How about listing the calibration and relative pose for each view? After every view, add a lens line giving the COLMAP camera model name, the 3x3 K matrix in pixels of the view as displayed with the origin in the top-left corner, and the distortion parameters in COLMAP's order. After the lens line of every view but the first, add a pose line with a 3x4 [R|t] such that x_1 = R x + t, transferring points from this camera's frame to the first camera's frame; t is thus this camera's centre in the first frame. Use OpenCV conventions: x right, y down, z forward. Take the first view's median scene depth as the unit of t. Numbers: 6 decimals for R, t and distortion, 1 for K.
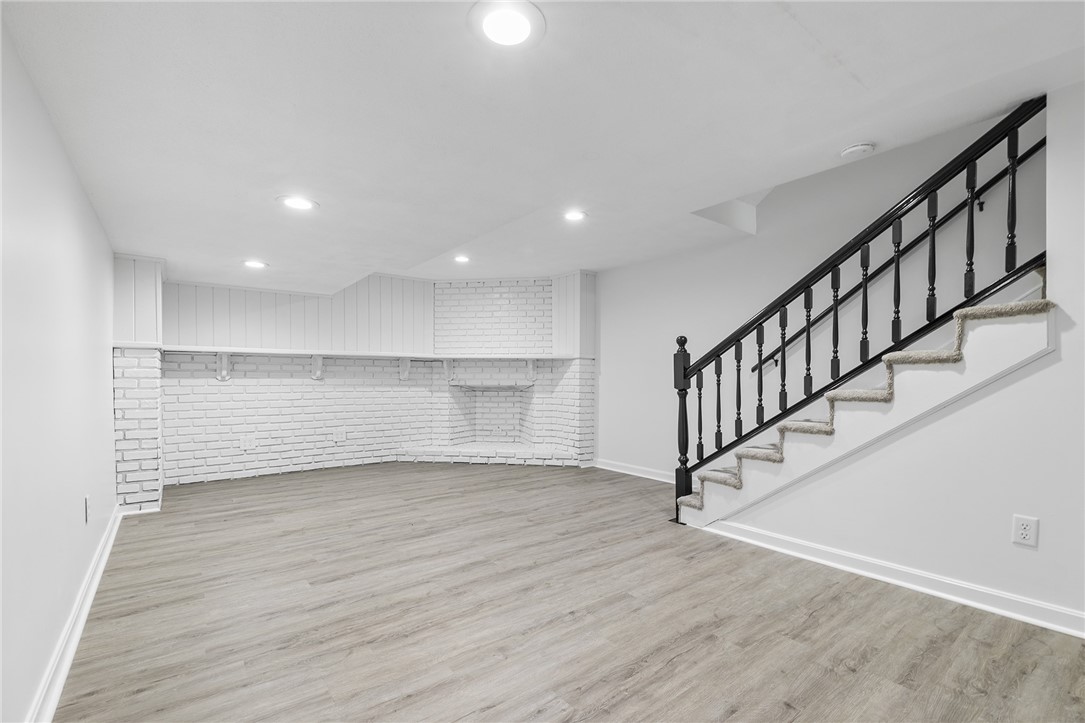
lens RADIAL K [[479.5, 0, 543.6], [0, 479.5, 382.6], [0, 0, 1]] dist [-0.002203, -0.004380]
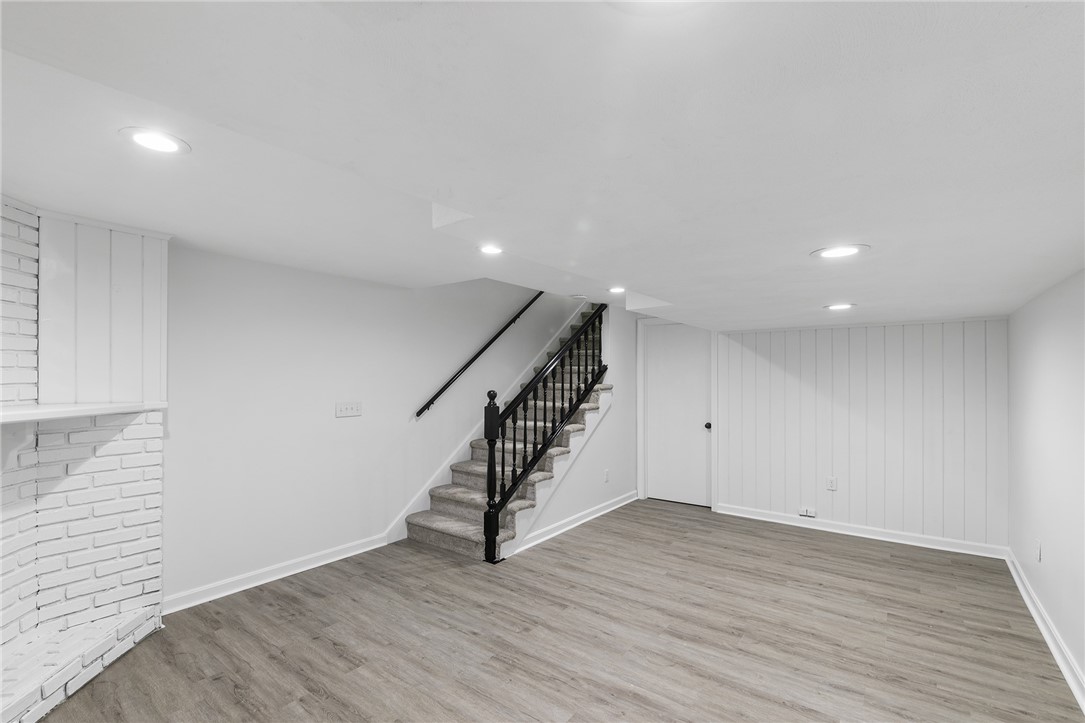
lens RADIAL K [[479.5, 0, 540.4], [0, 479.5, 371.6], [0, 0, 1]] dist [-0.002203, -0.004380]
pose [[-0.253794, 0.010103, 0.967206, -0.860314], [0.009417, 0.999924, -0.007974, -0.140300], [-0.967213, 0.007085, -0.253870, 1.261086]]
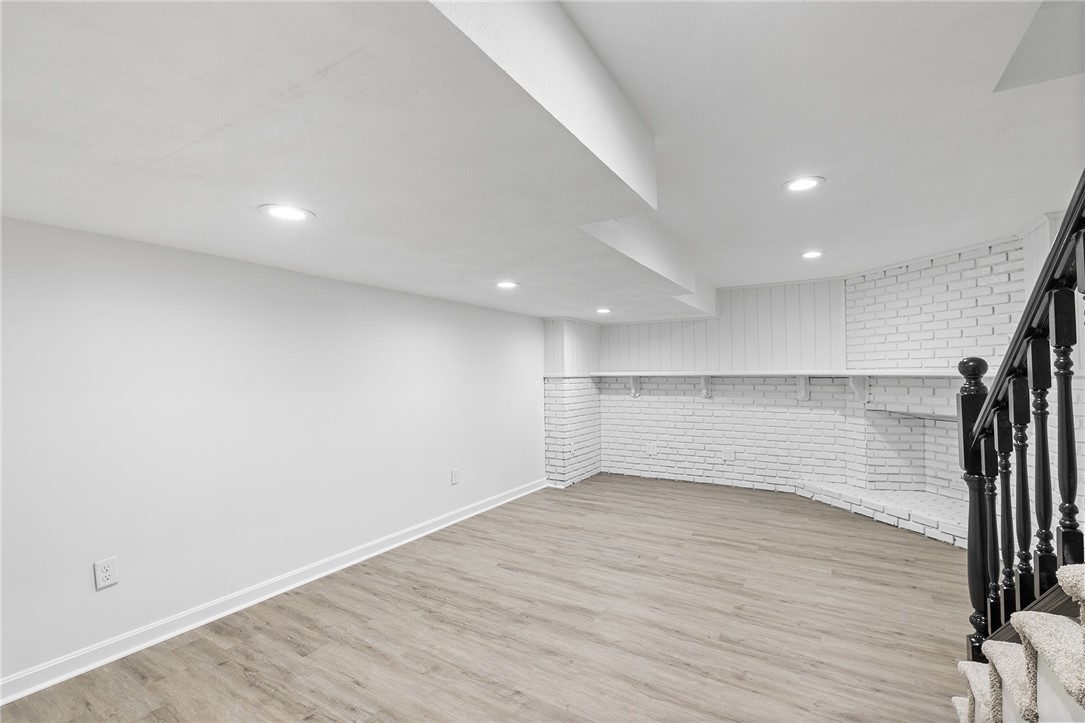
lens RADIAL K [[479.5, 0, 543.2], [0, 479.5, 362.0], [0, 0, 1]] dist [-0.002203, -0.004380]
pose [[0.353376, -0.027197, -0.935086, 0.625994], [-0.003533, 0.999531, -0.030406, -0.083388], [0.935475, 0.014049, 0.353114, 0.467317]]
